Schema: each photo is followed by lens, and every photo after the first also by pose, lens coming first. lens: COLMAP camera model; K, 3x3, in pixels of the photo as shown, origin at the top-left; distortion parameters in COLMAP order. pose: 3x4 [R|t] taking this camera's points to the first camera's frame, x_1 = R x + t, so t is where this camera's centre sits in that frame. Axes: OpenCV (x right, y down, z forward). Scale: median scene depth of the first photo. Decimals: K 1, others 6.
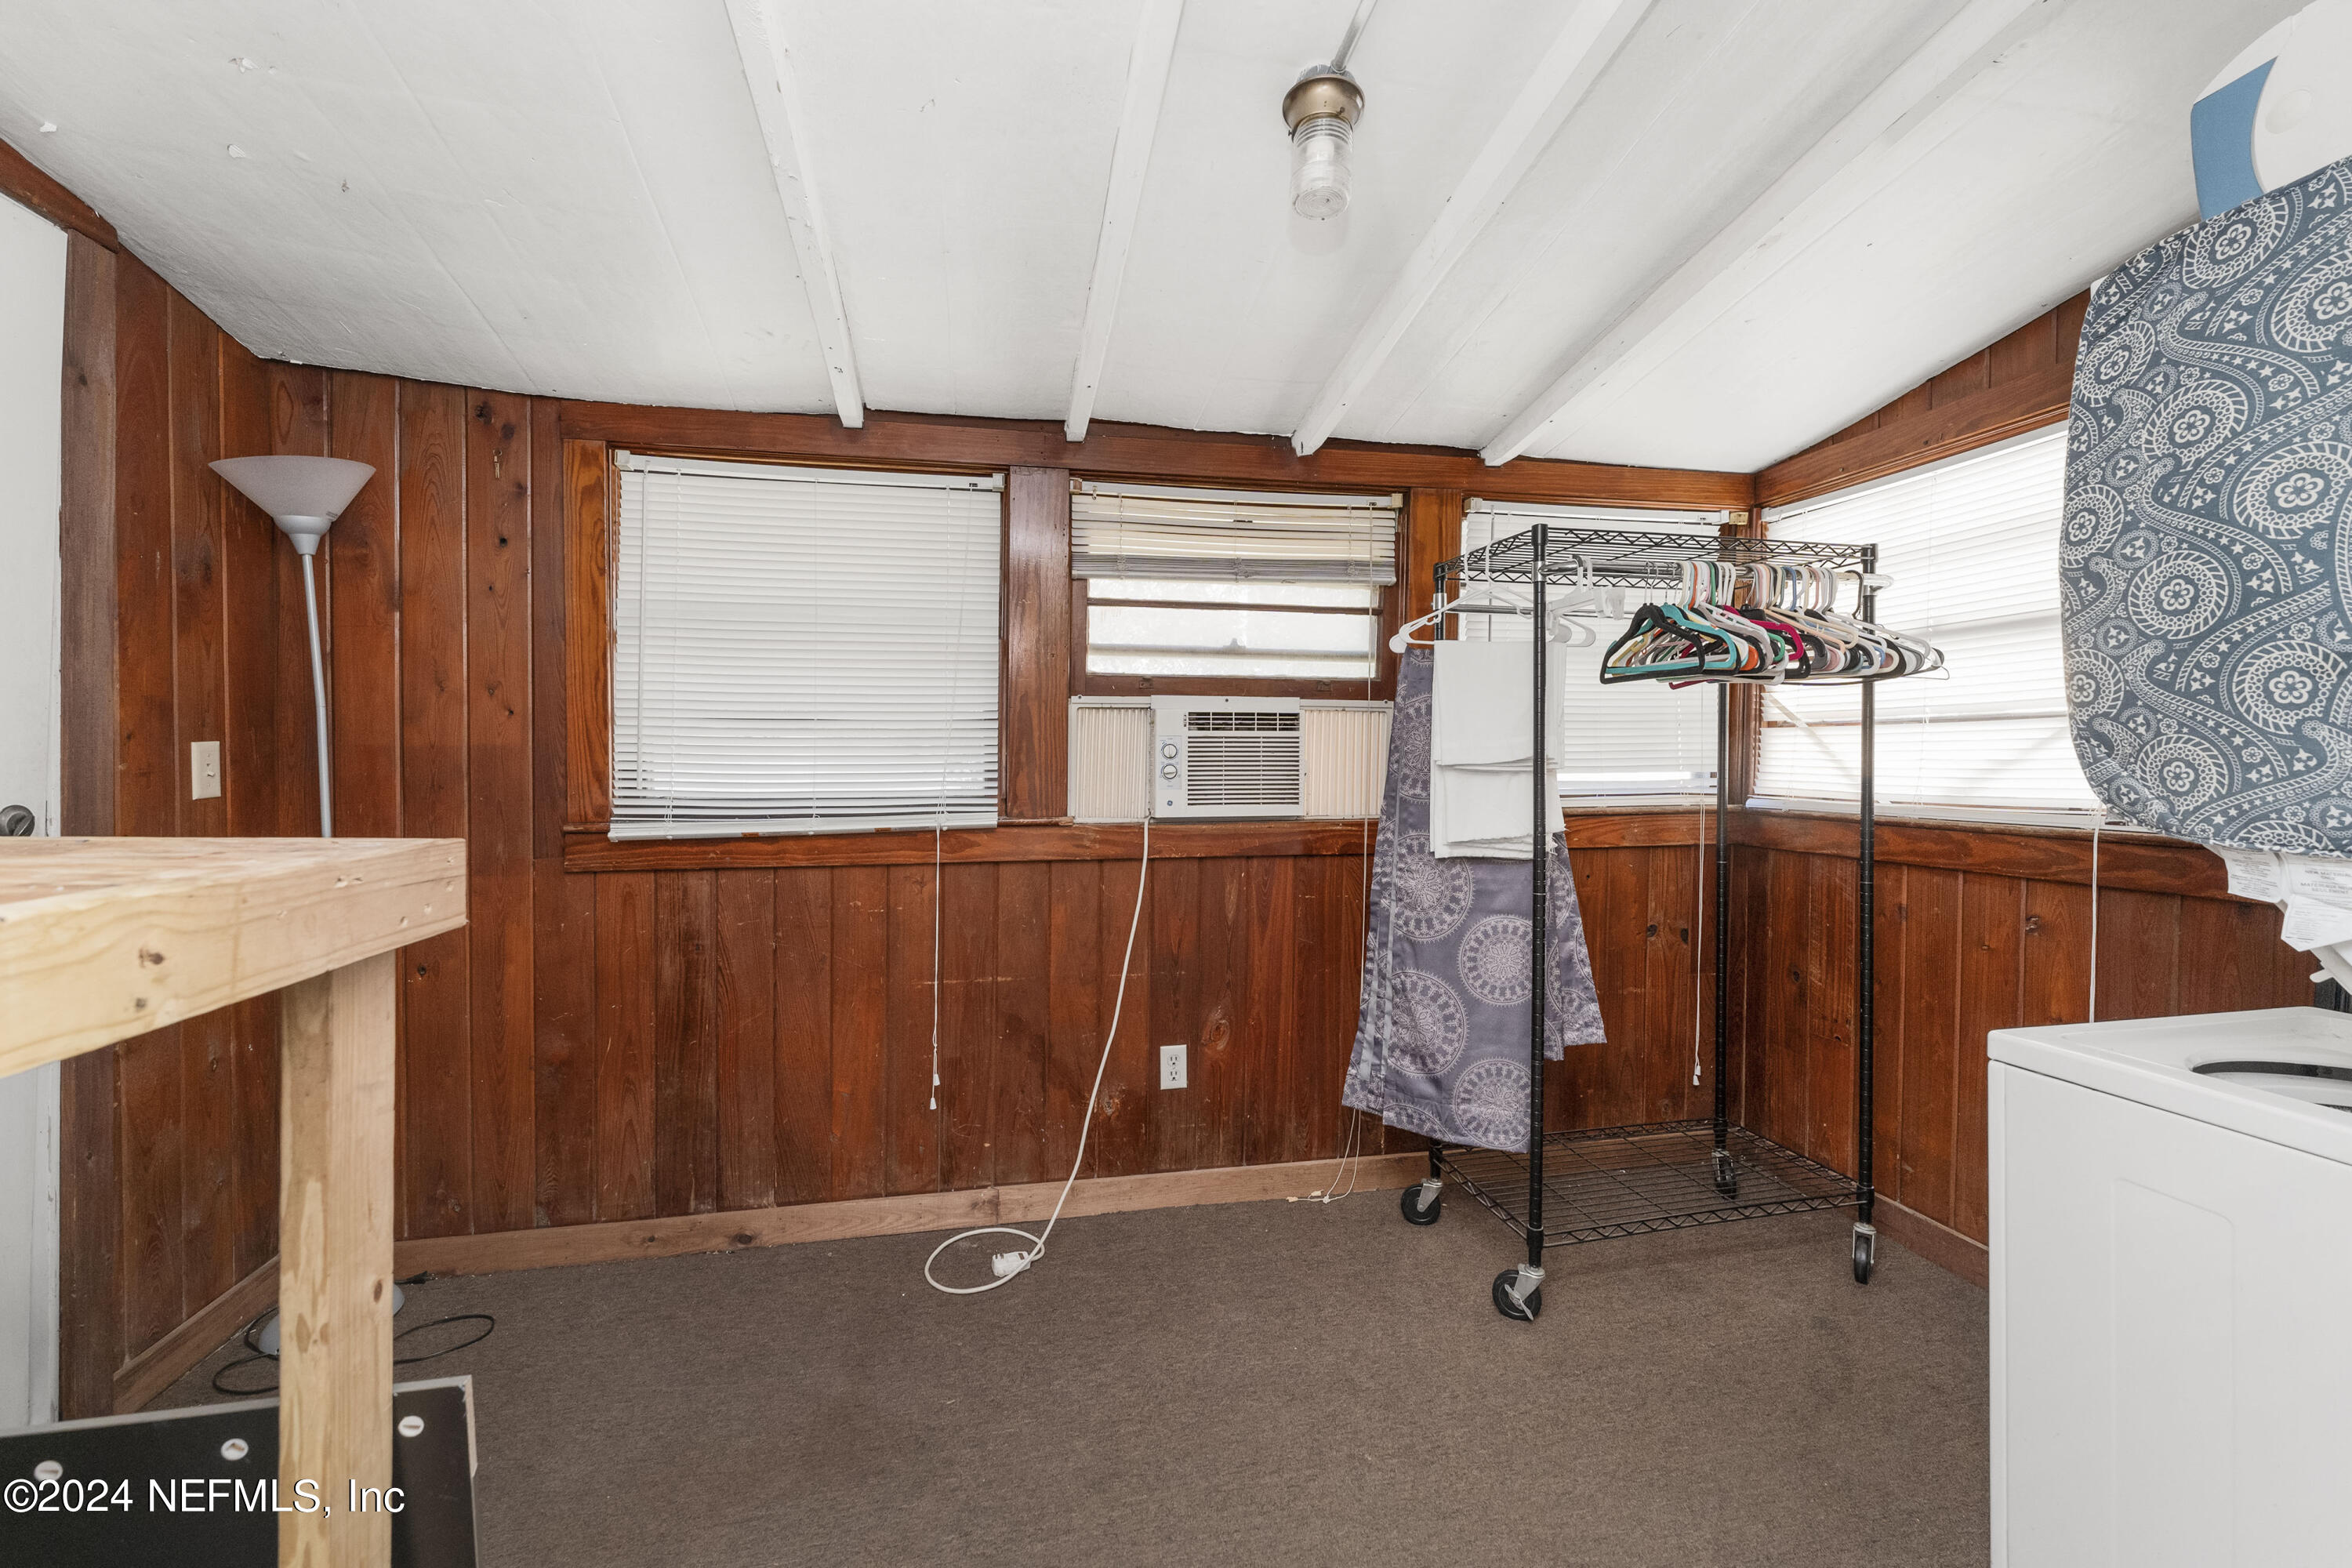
lens RADIAL K [[951.5, 0, 1183.3], [0, 951.5, 775.8], [0, 0, 1]] dist [-0.000702, 0.000010]
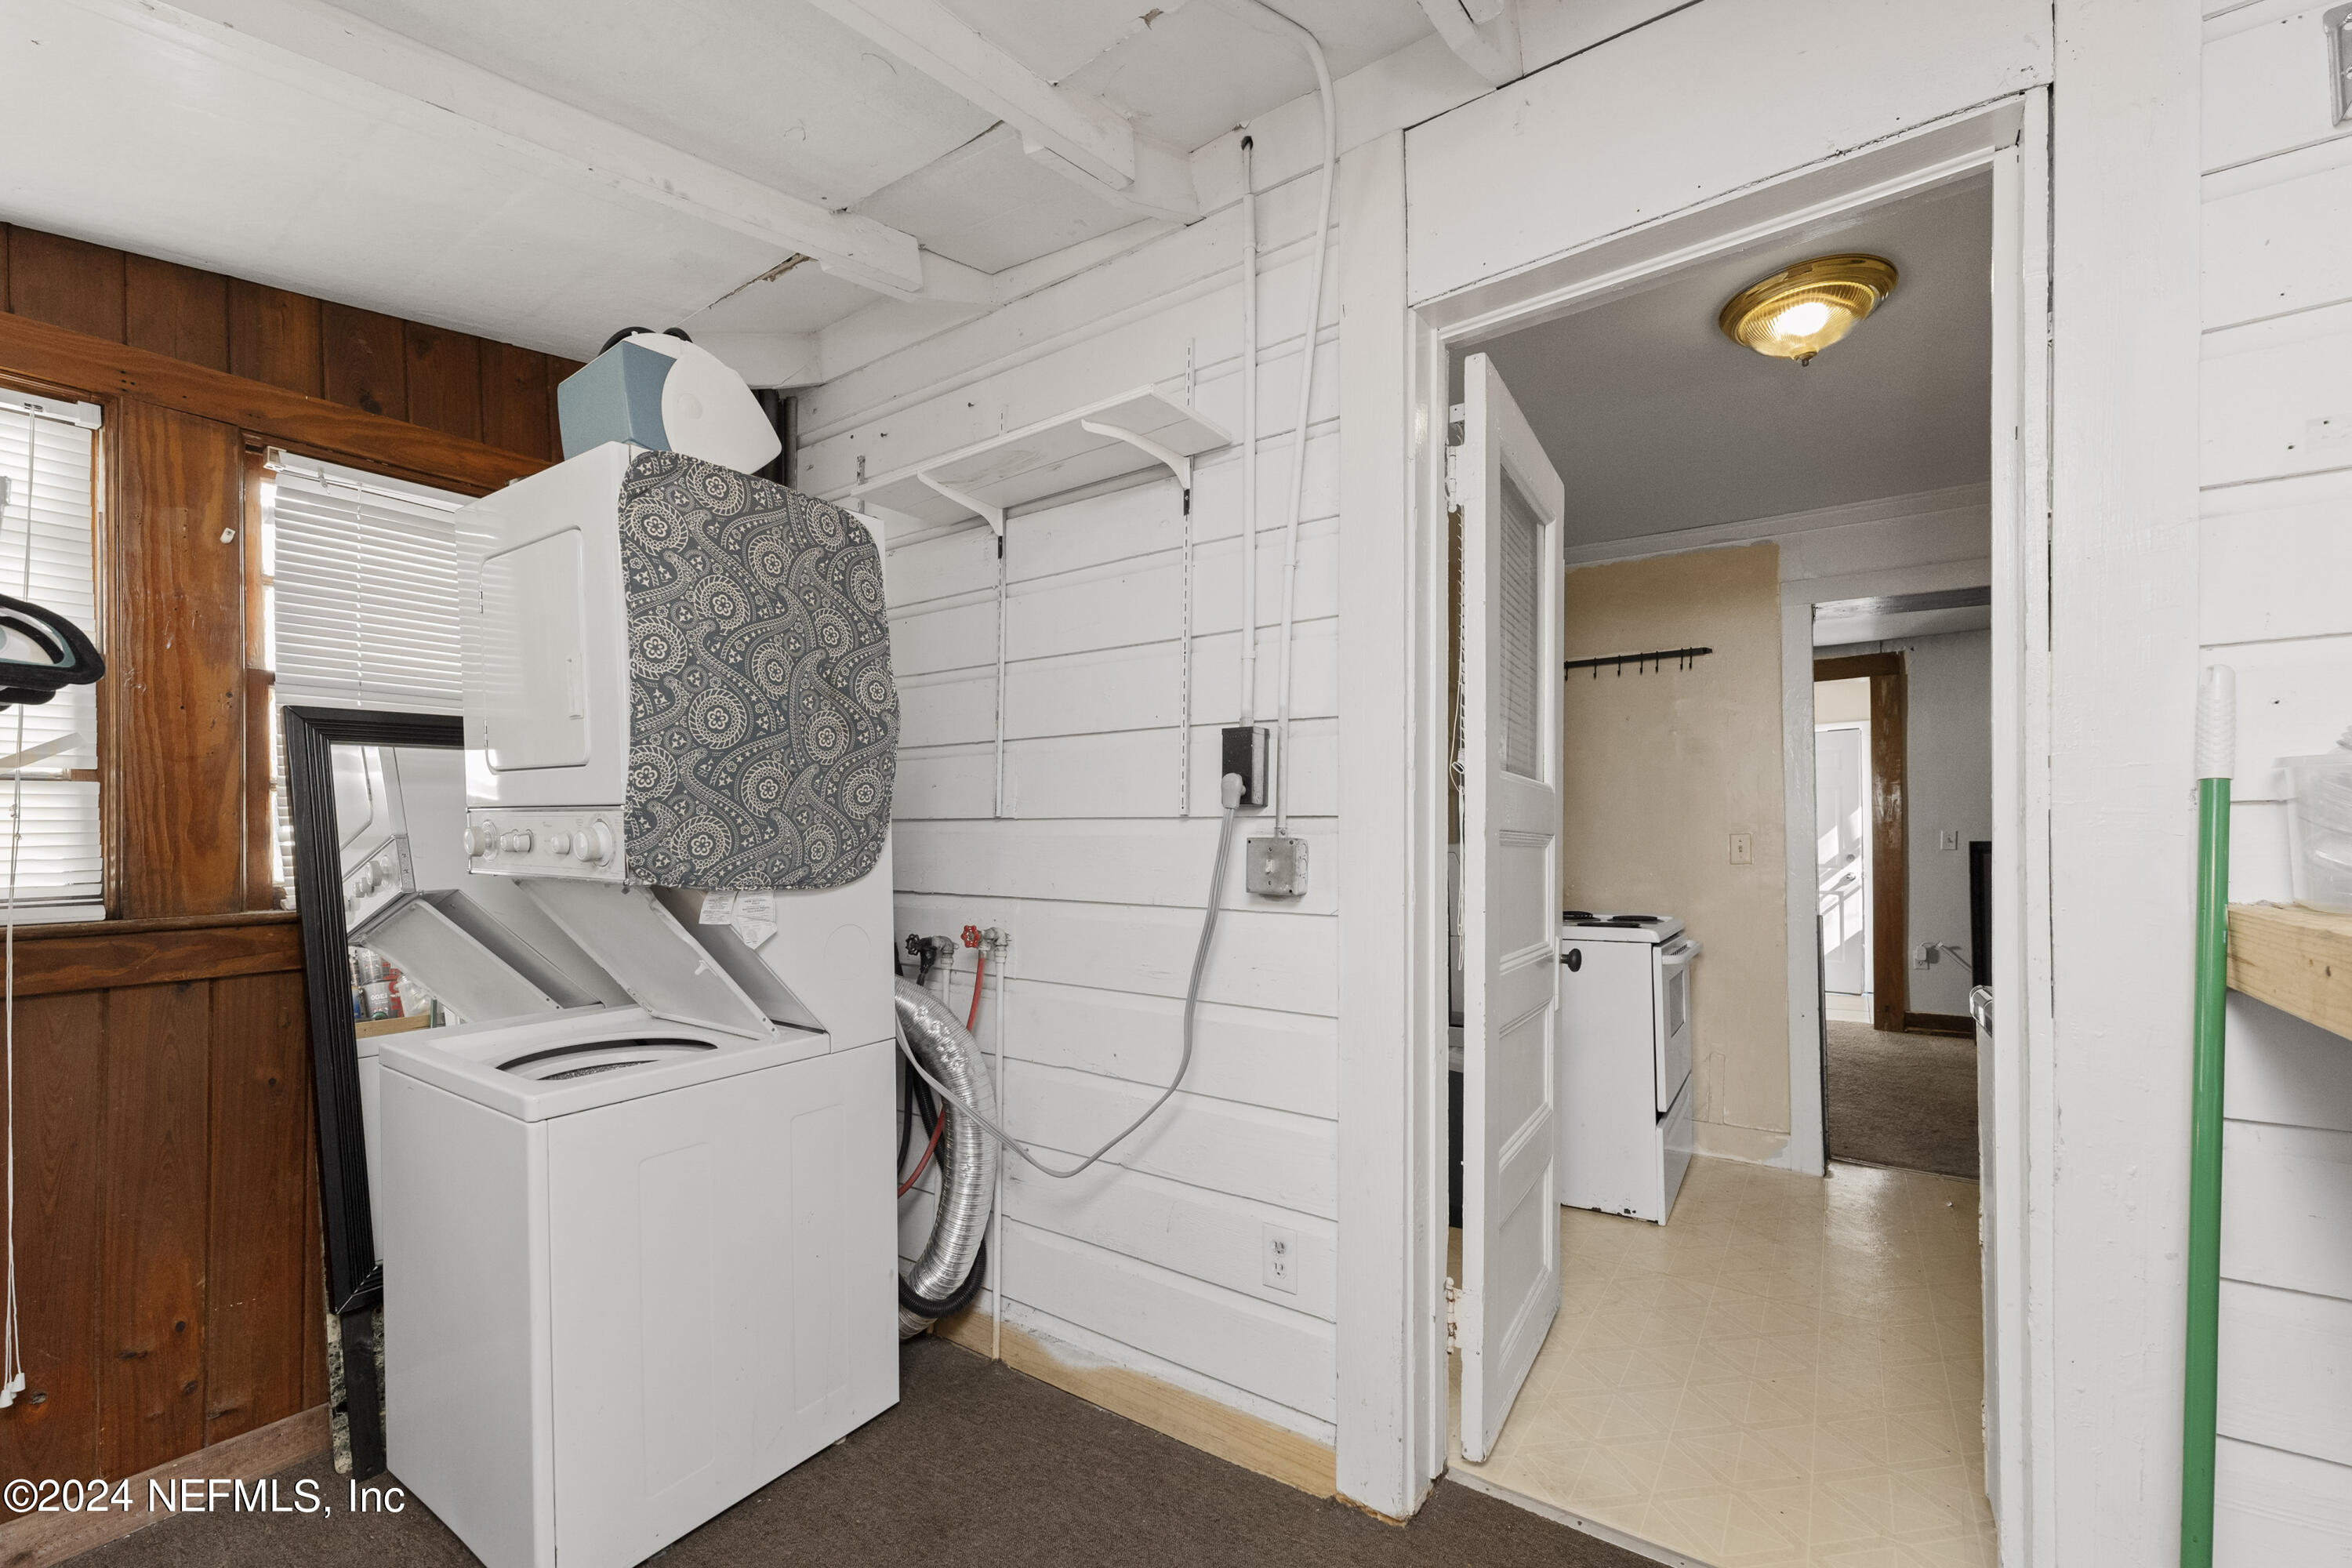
lens RADIAL K [[951.5, 0, 1175.8], [0, 951.5, 808.6], [0, 0, 1]] dist [-0.000702, 0.000010]
pose [[-0.712317, 0.006154, 0.701831, -0.460668], [0.012106, 0.999921, 0.003519, -0.052141], [-0.701754, 0.011003, -0.712335, 1.562717]]
